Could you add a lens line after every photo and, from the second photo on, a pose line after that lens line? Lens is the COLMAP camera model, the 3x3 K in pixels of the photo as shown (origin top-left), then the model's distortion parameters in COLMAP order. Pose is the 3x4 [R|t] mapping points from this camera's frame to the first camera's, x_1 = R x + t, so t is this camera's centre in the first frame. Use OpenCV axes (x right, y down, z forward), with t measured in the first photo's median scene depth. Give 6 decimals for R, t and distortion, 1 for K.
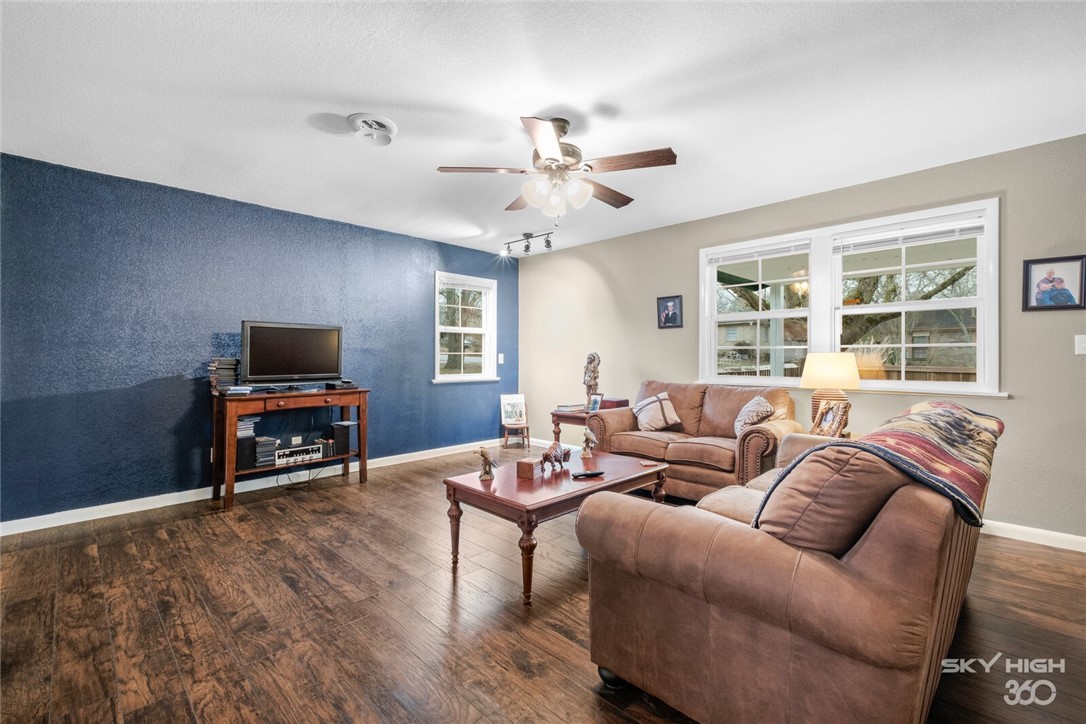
lens RADIAL K [[470.2, 0, 541.9], [0, 470.2, 353.4], [0, 0, 1]] dist [0.007677, -0.000624]
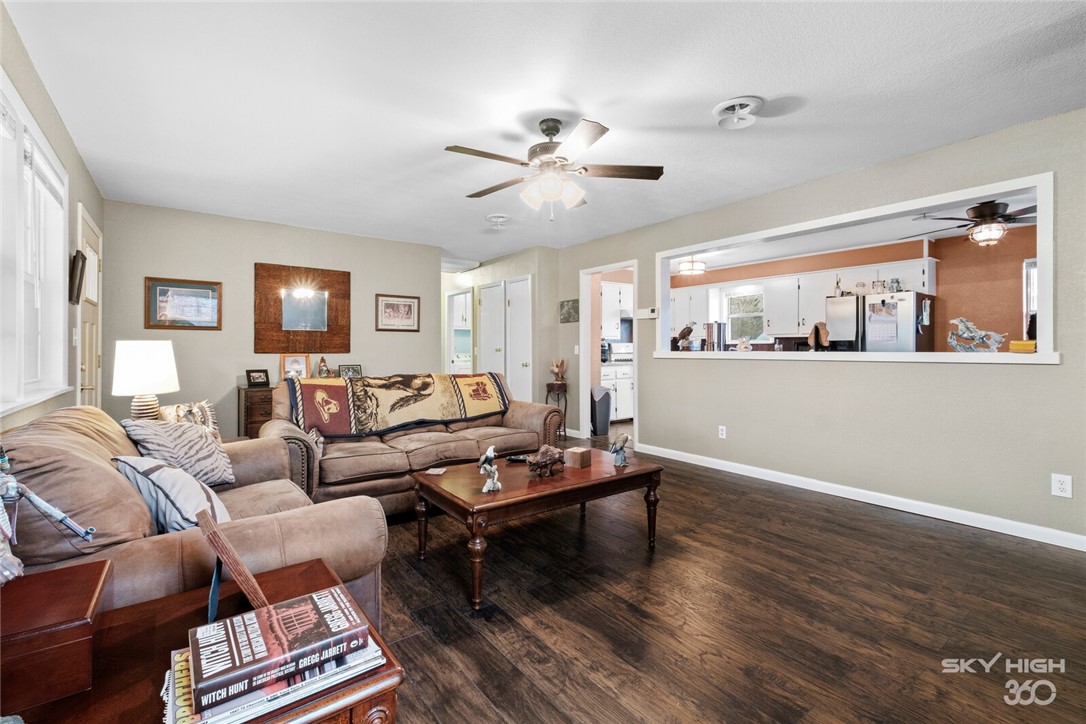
lens RADIAL K [[470.2, 0, 541.9], [0, 470.2, 353.4], [0, 0, 1]] dist [0.007677, -0.000624]
pose [[-0.990204, 0.002210, 0.139607, -0.083012], [0.002816, 0.999987, 0.004140, 0.016460], [-0.139596, 0.004492, -0.990198, 1.880254]]
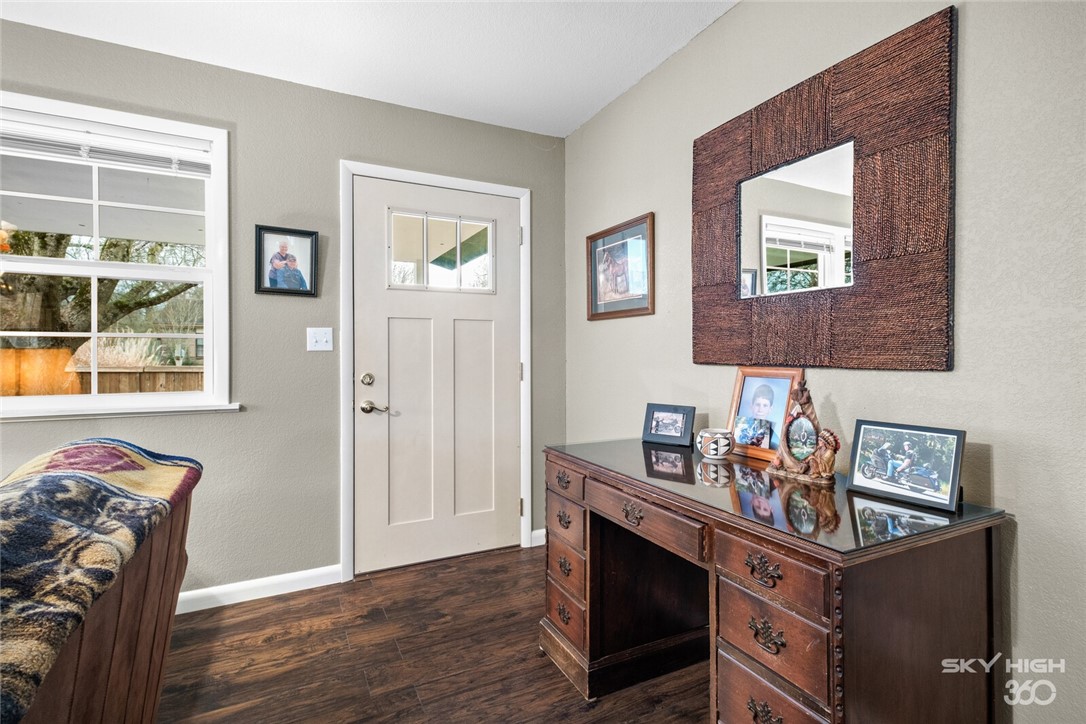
lens RADIAL K [[513.0, 0, 543.0], [0, 513.0, 362.0], [0, 0, 1]] dist [0.001130, 0.000160]
pose [[0.330884, -0.013259, 0.943578, 0.394278], [-0.003724, 0.999875, 0.015356, 0.006284], [-0.943664, -0.008595, 0.330793, 0.298390]]
